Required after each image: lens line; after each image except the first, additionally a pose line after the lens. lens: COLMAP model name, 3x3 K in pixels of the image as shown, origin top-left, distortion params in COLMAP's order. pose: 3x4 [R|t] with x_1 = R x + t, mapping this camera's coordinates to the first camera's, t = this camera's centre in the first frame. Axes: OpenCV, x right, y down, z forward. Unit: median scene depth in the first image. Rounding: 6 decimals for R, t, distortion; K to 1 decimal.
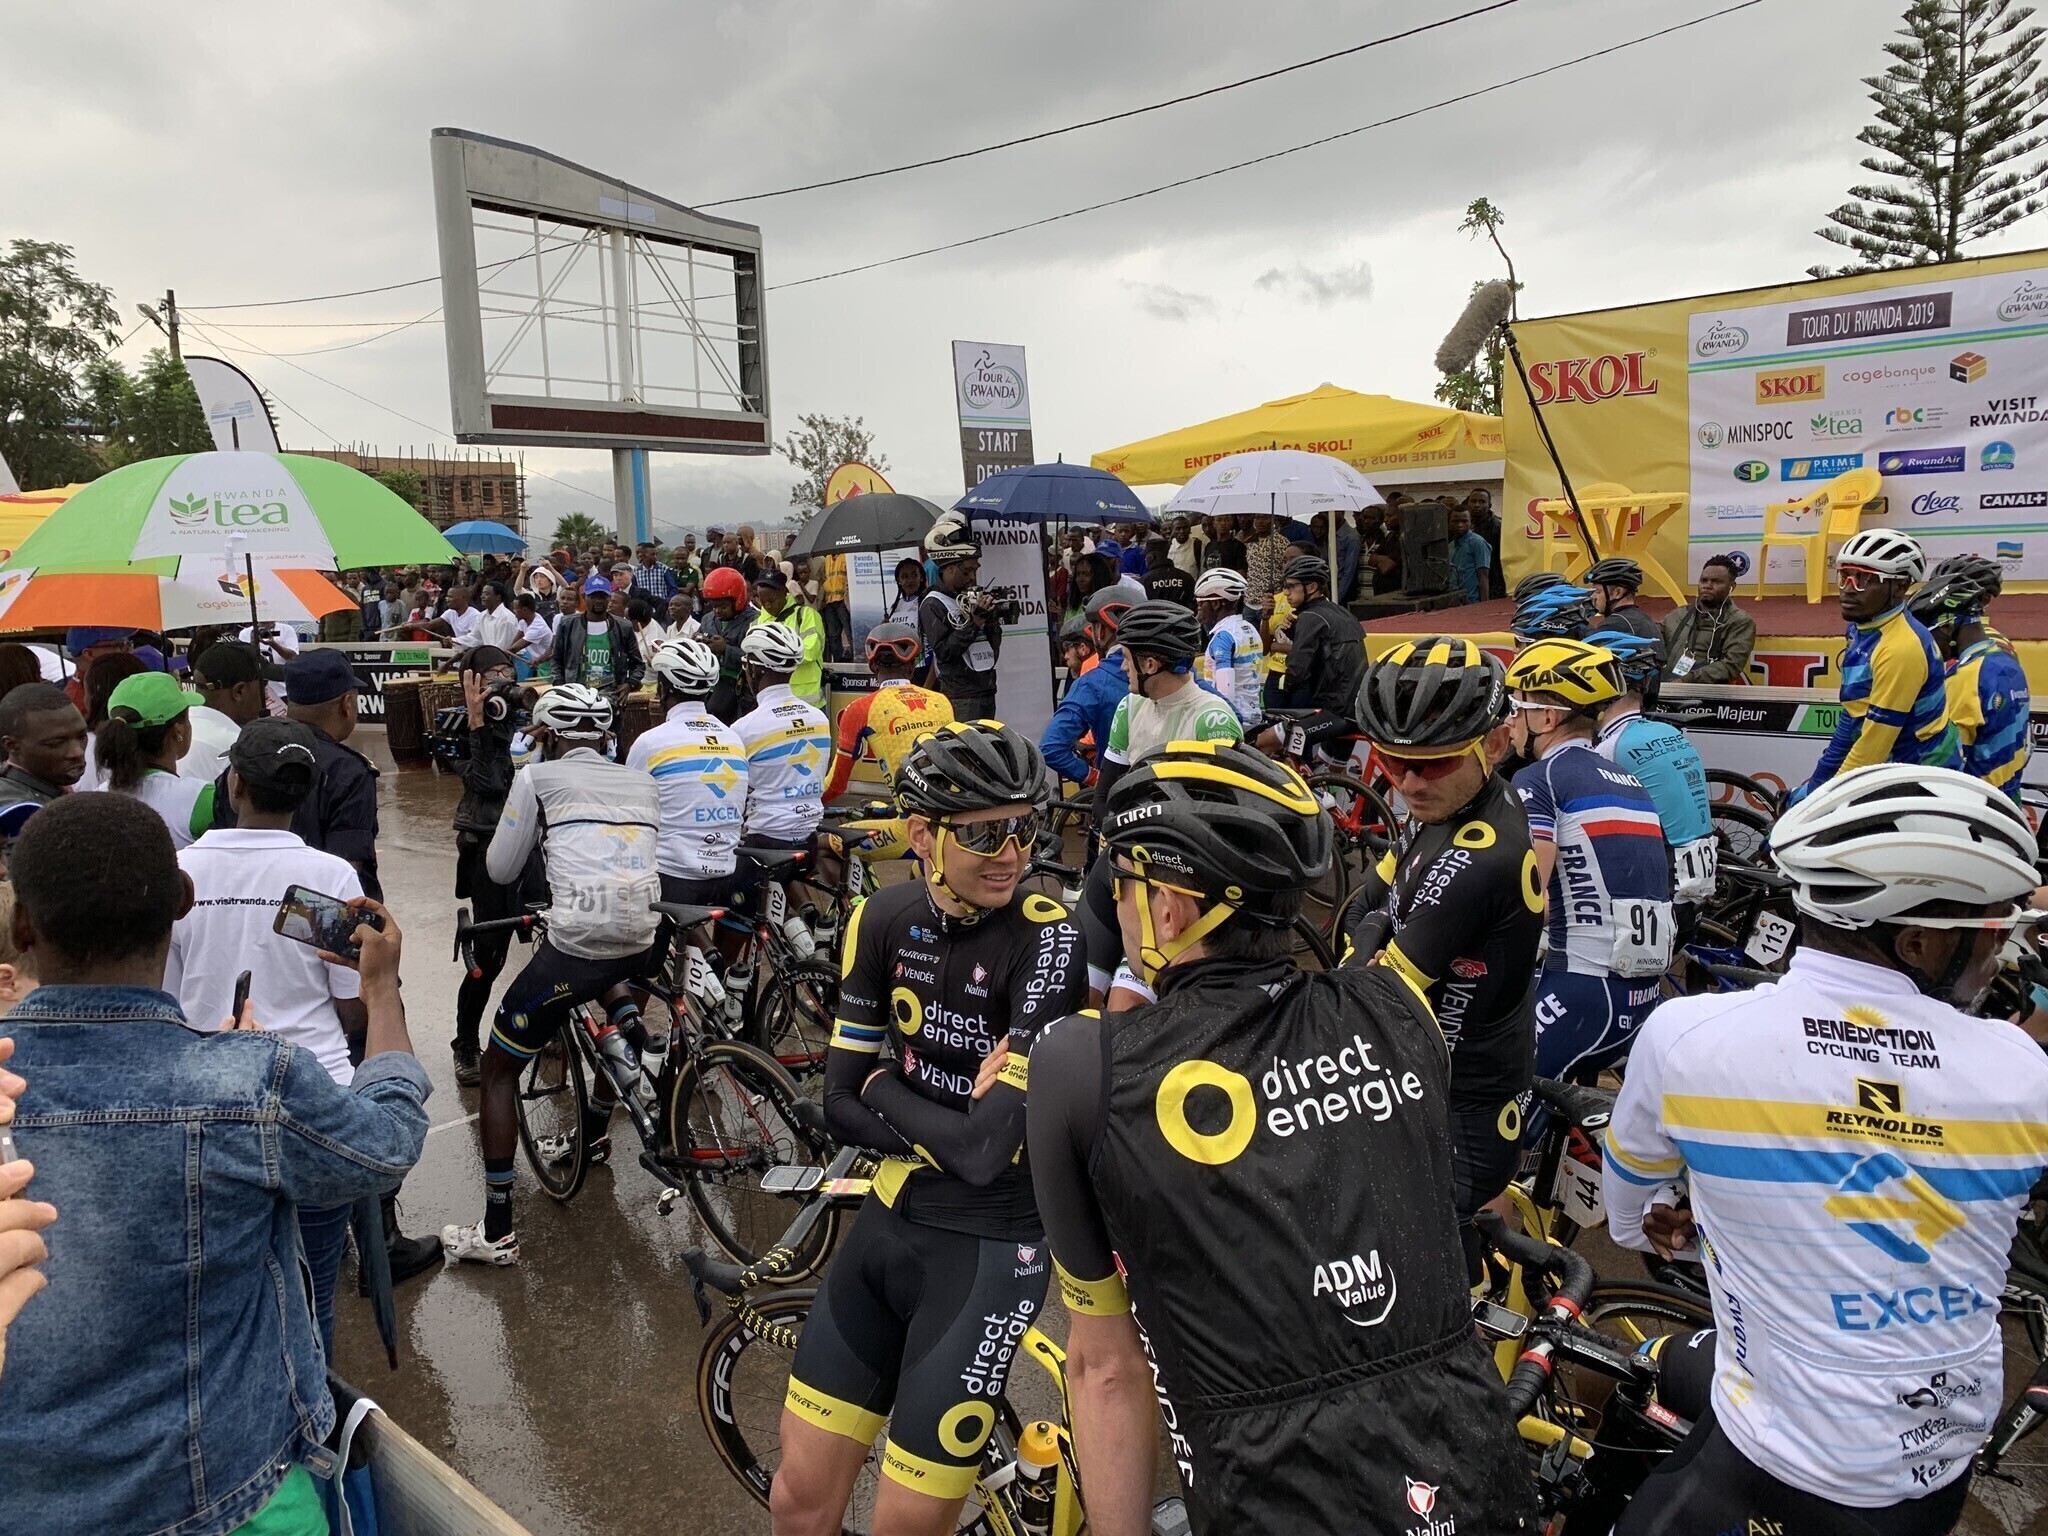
lens RADIAL K [[1684.8, 0, 1032.1], [0, 1684.8, 774.1], [0, 0, 1]] dist [0.009302, 0.010763]
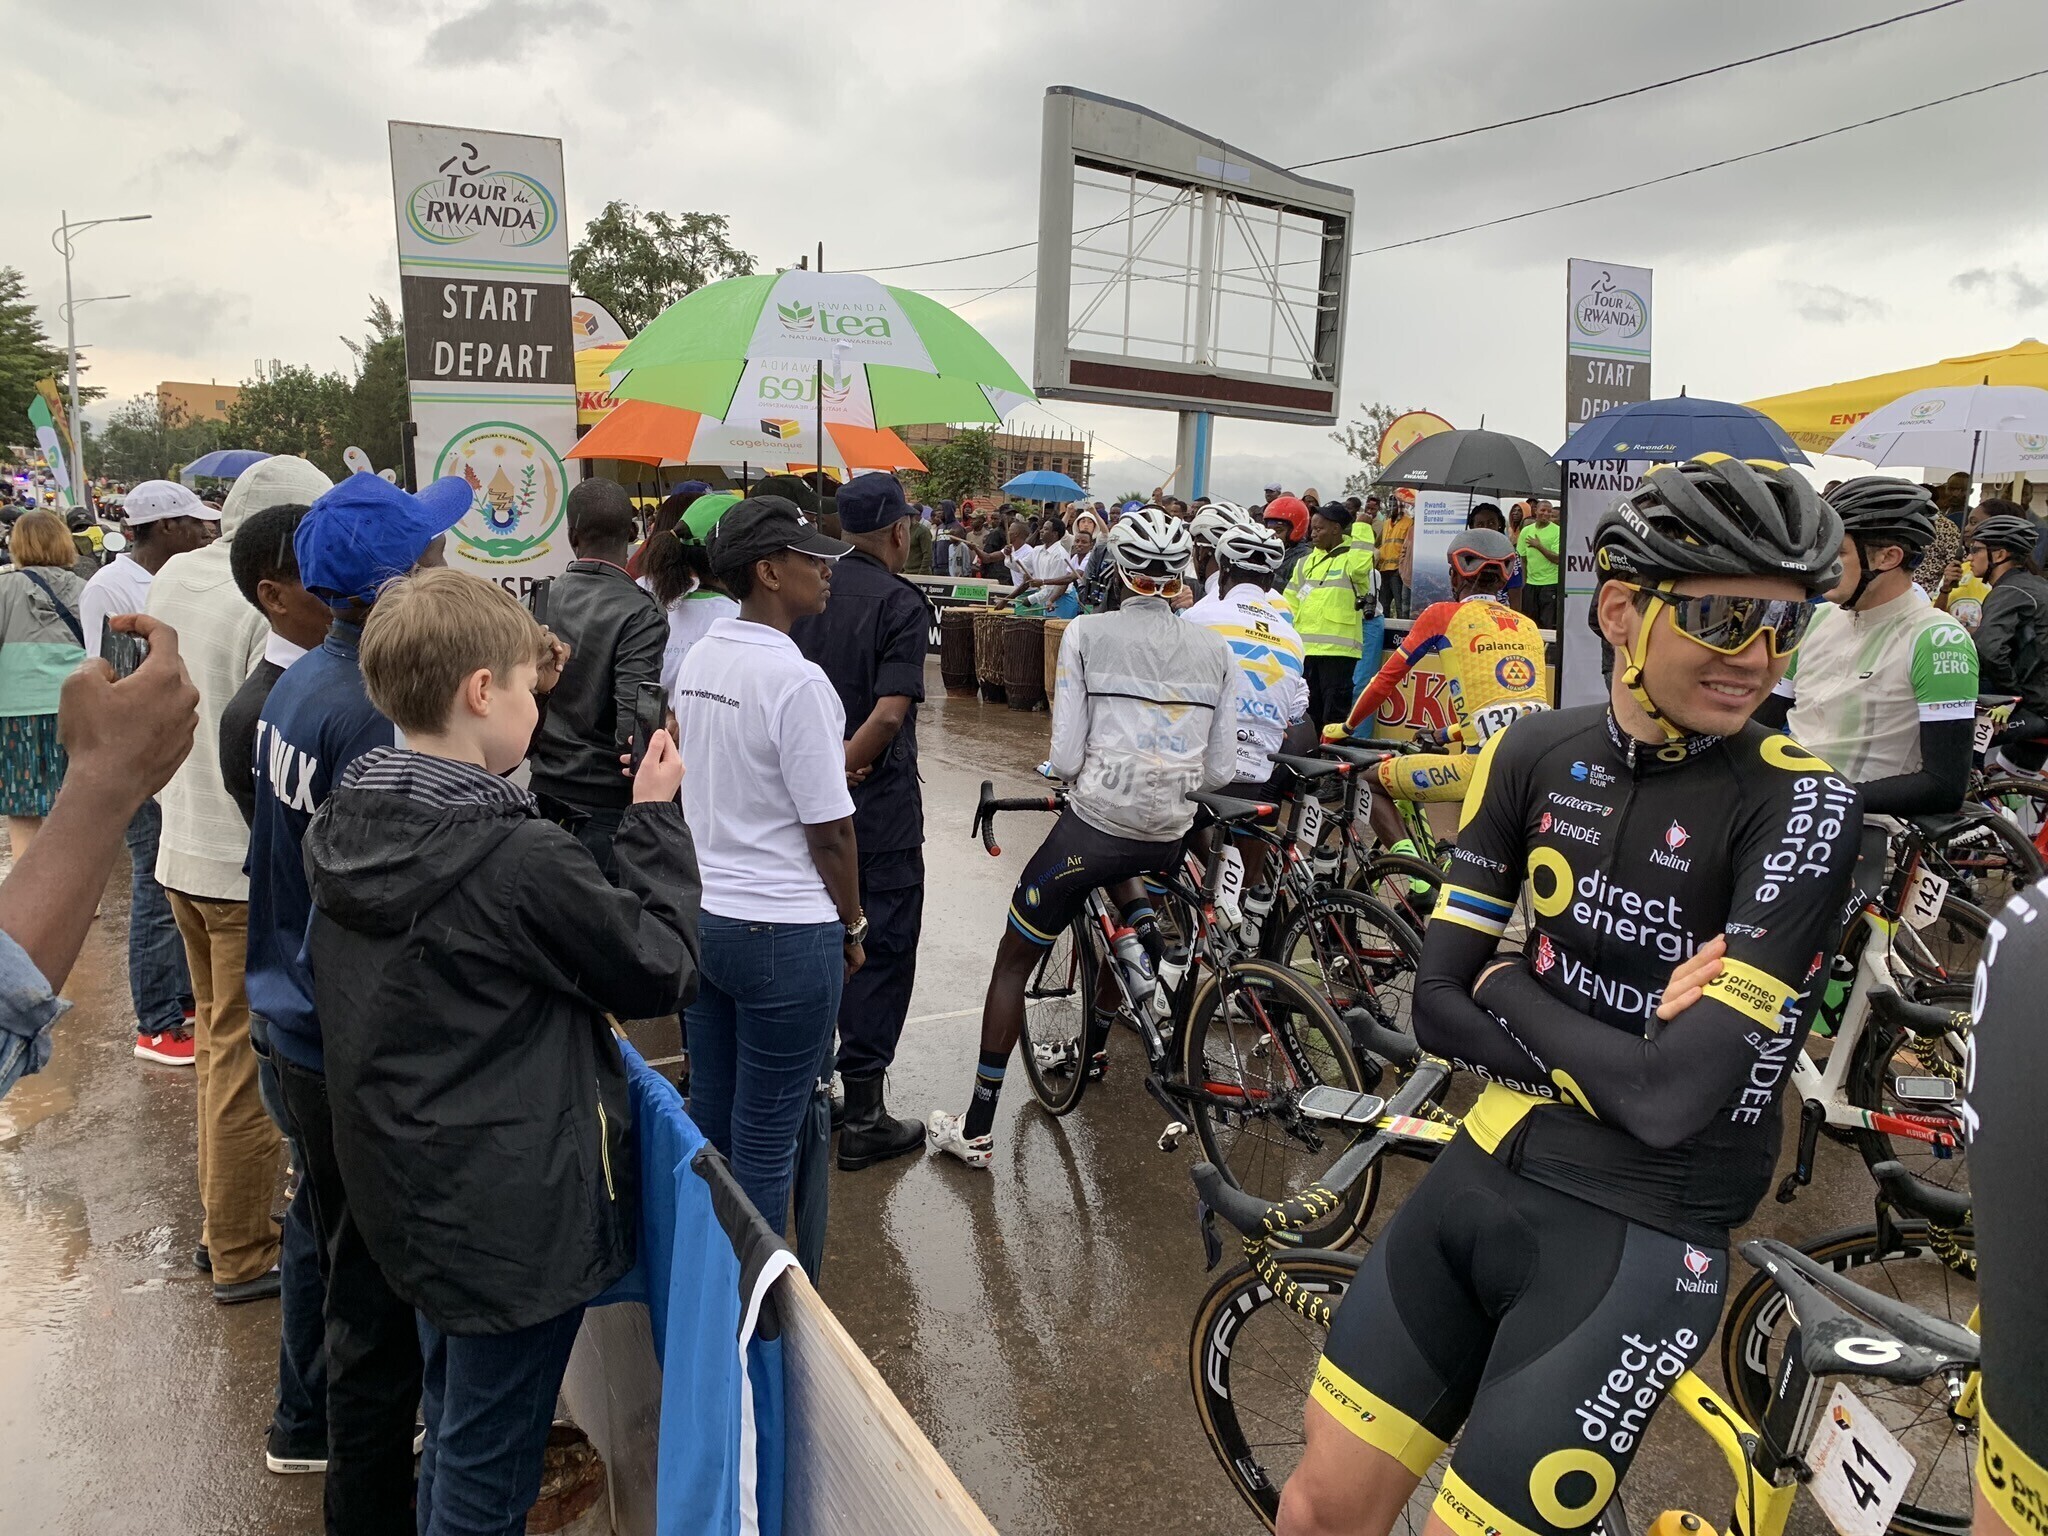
lens RADIAL K [[1684.8, 0, 1032.1], [0, 1684.8, 774.1], [0, 0, 1]] dist [0.009302, 0.010763]
pose [[0.946604, 0.113467, -0.301771, -0.007397], [-0.110582, 0.993509, 0.026687, 0.010398], [0.302840, 0.008108, 0.953007, 0.027286]]
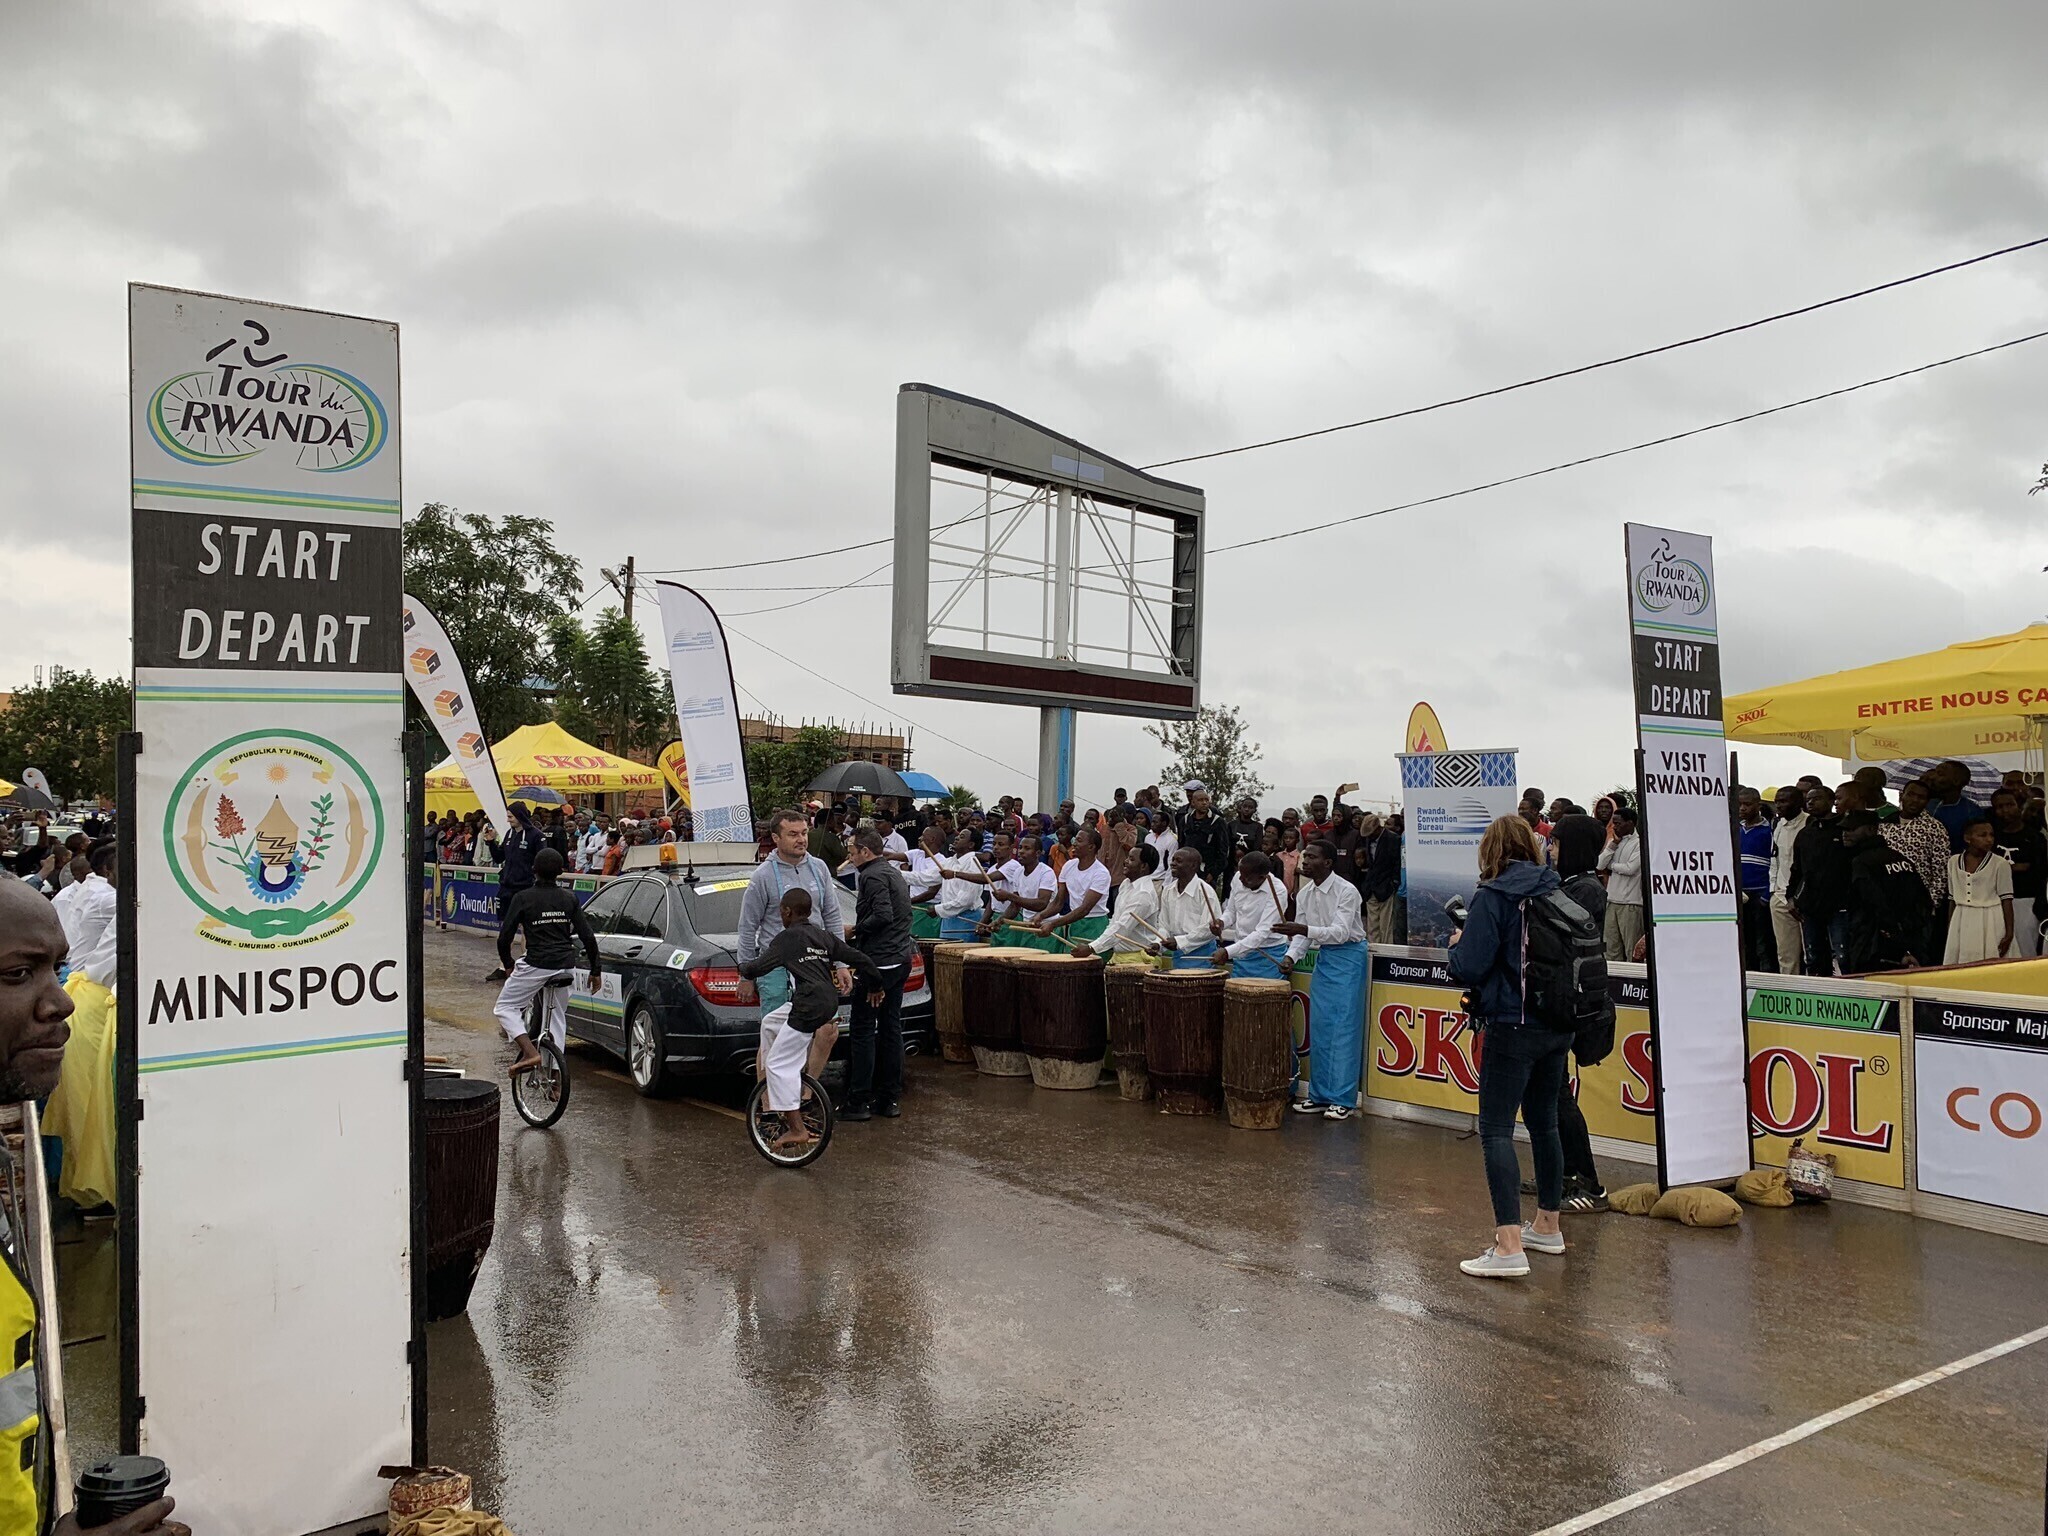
lens RADIAL K [[1713.7, 0, 1063.3], [0, 1713.7, 722.0], [0, 0, 1]] dist [0.059370, -0.138540]
pose [[0.978248, 0.038555, -0.203824, -0.059728], [-0.077506, 0.979347, -0.186739, -0.002537], [0.192415, 0.198474, 0.961033, 0.101443]]
